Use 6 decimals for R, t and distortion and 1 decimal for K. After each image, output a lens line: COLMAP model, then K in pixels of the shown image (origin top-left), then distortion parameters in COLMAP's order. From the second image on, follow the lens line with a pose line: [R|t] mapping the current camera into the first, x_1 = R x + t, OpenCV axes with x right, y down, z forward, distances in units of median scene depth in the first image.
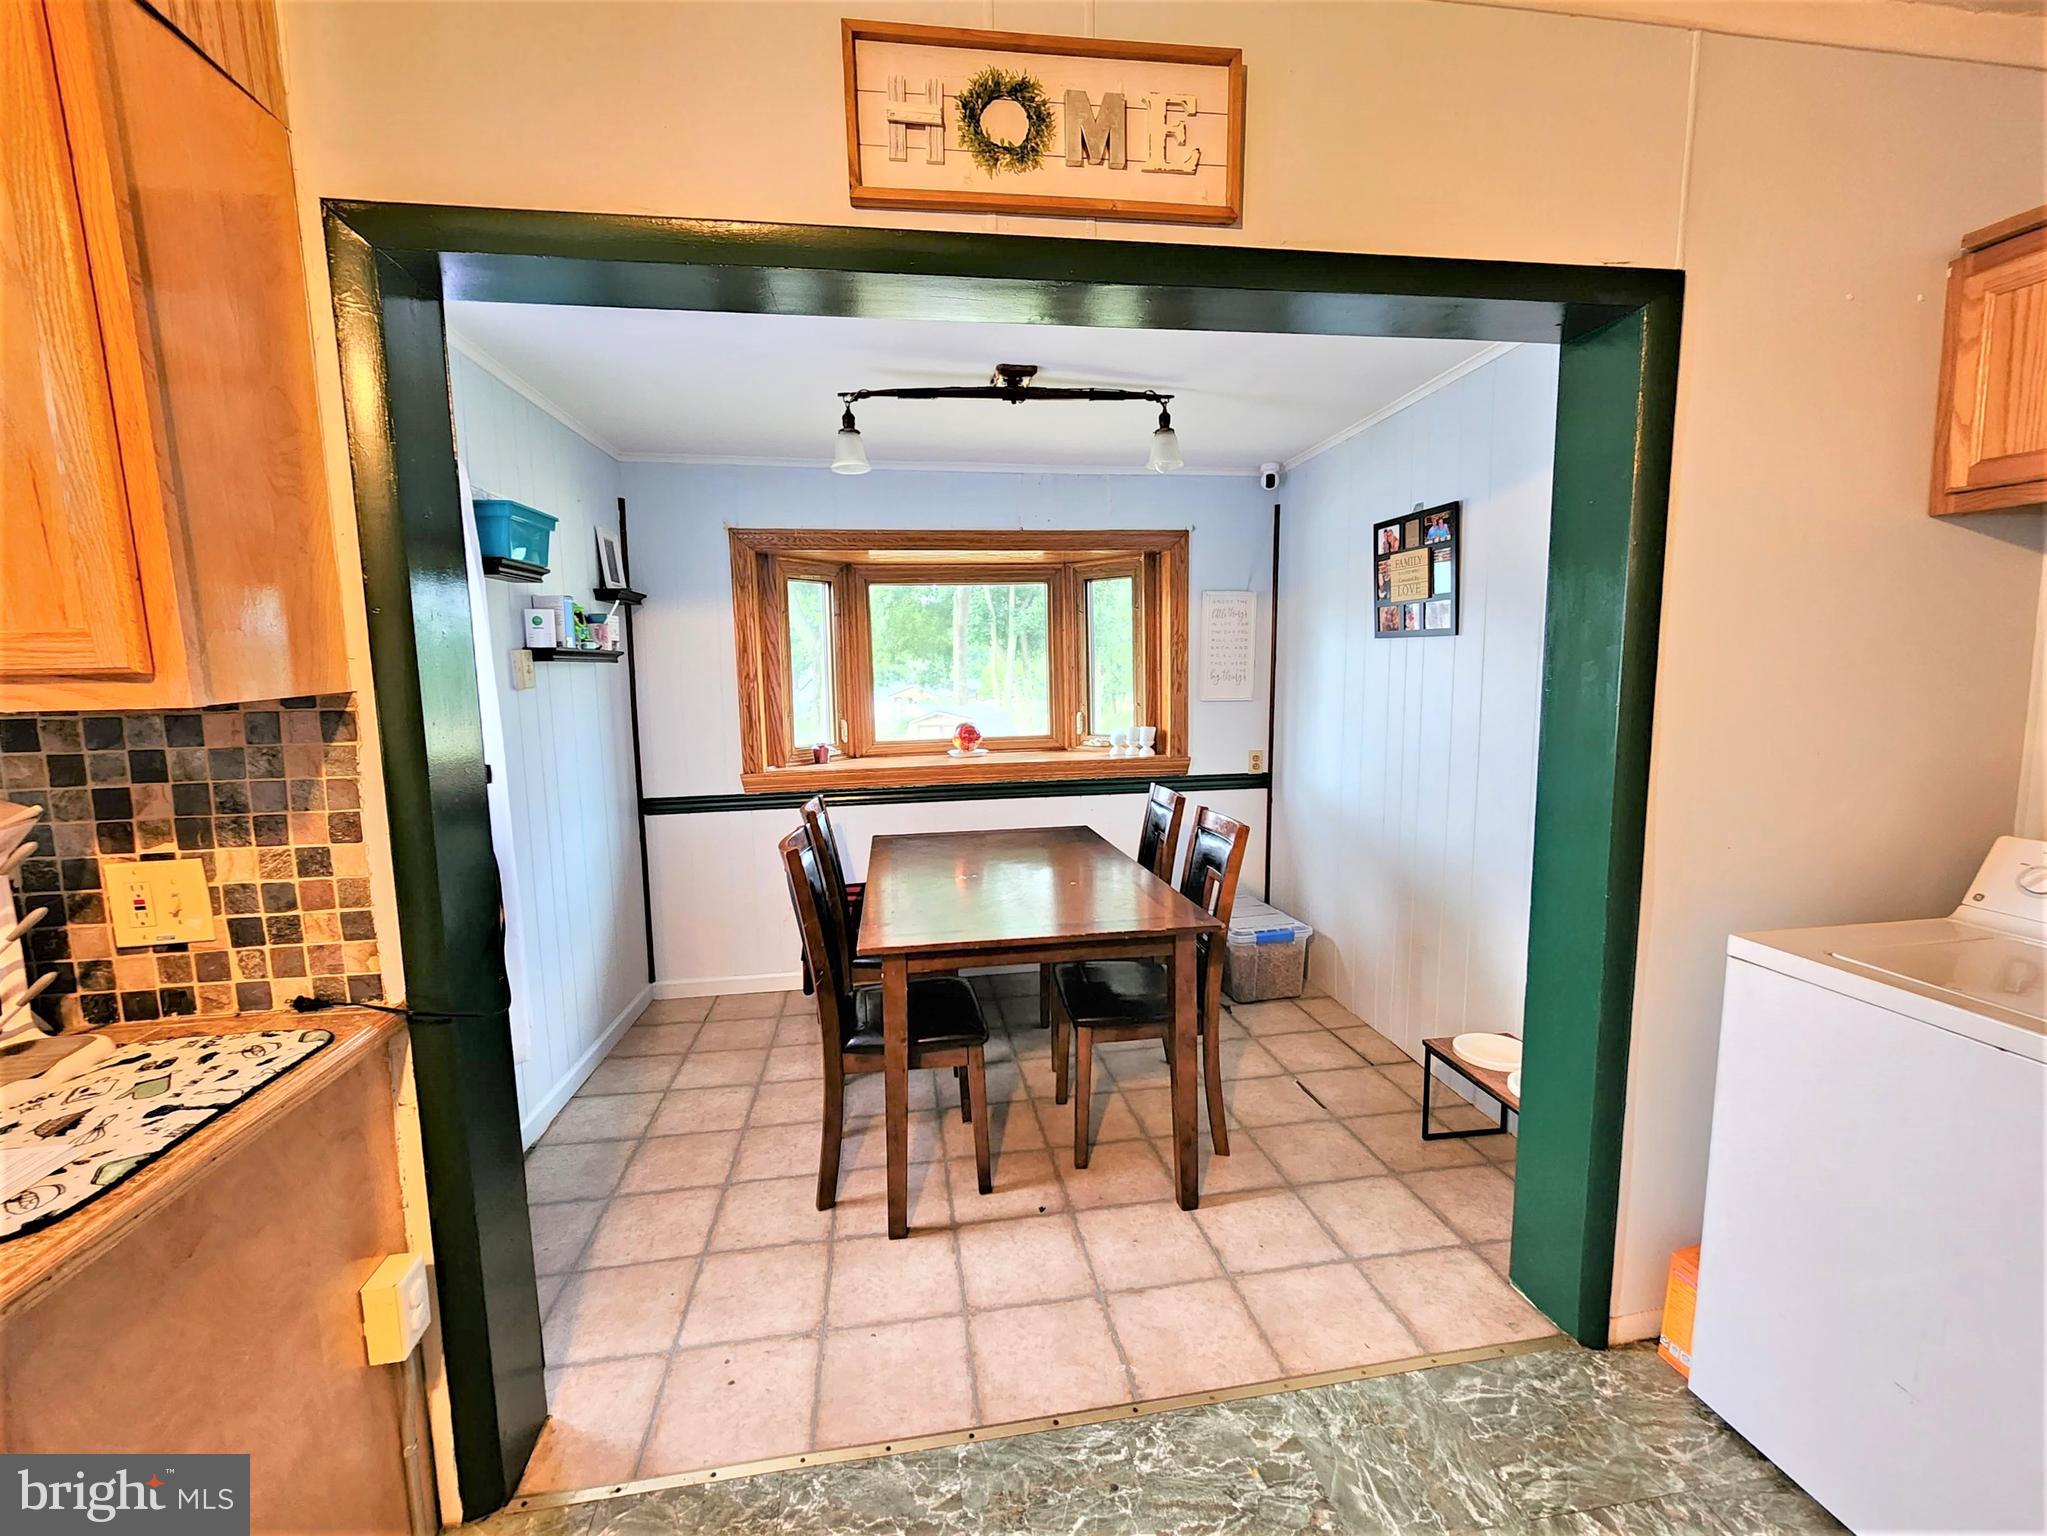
lens RADIAL K [[834.8, 0, 1013.7], [0, 834.8, 756.5], [0, 0, 1]] dist [-0.012440, 0.000016]
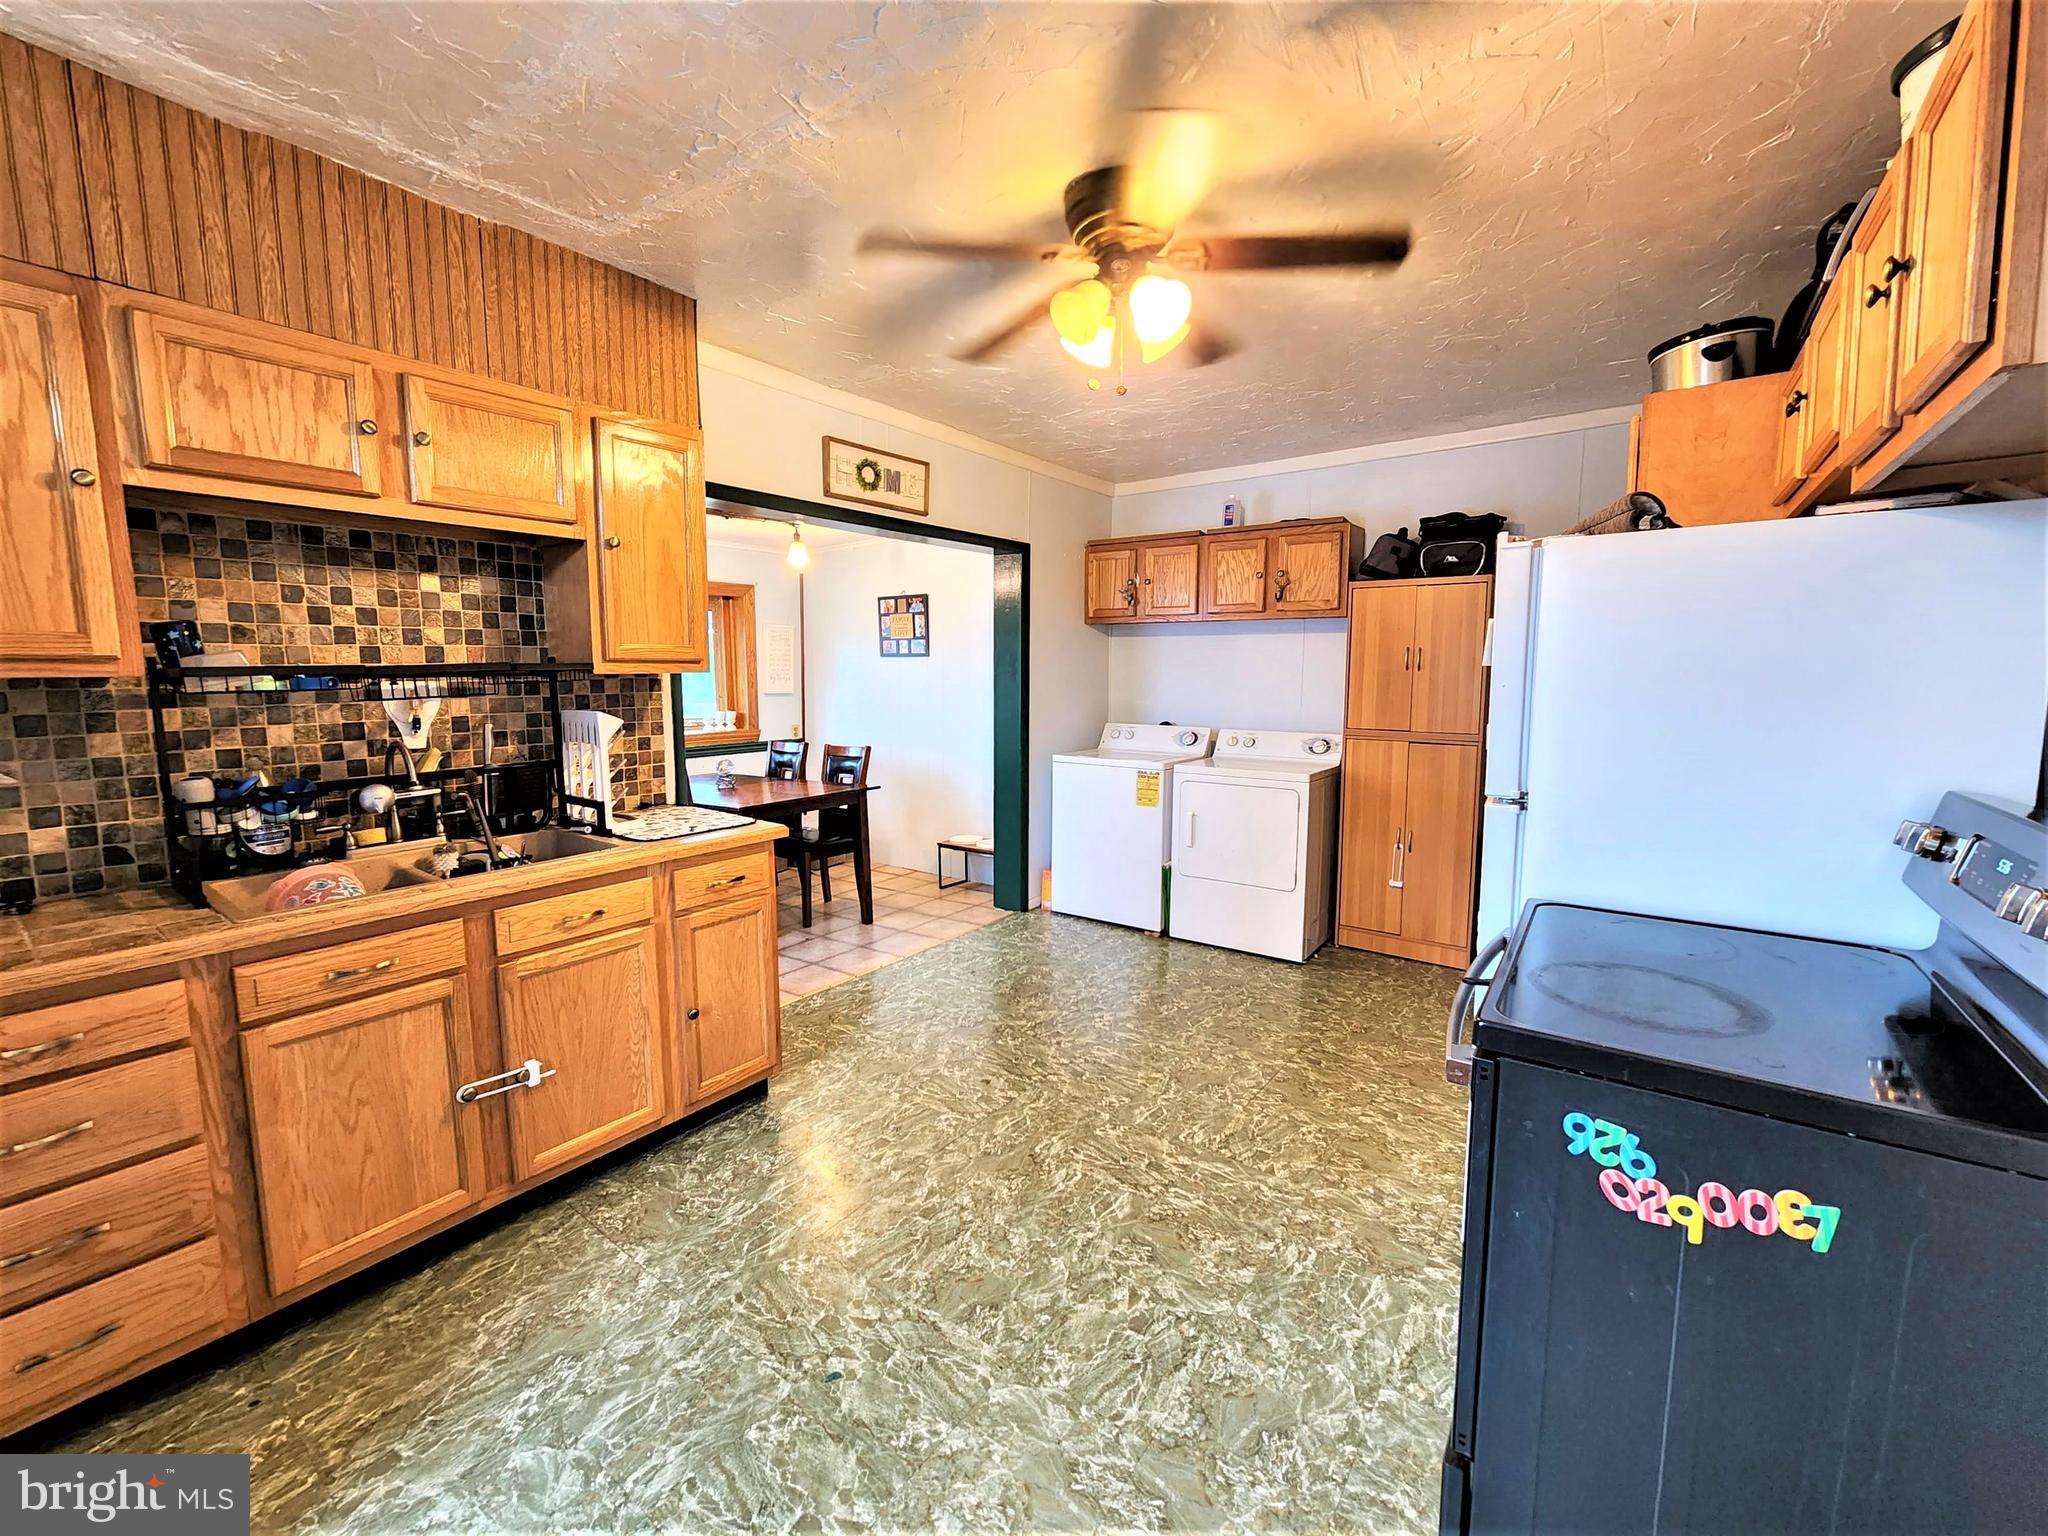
lens RADIAL K [[835.2, 0, 1014.2], [0, 835.2, 756.5], [0, 0, 1]] dist [-0.012440, 0.000016]
pose [[0.707362, -0.053667, 0.704811, -1.645149], [0.064664, 0.997846, 0.011083, 0.191660], [-0.703888, 0.037736, 0.709308, -1.283592]]
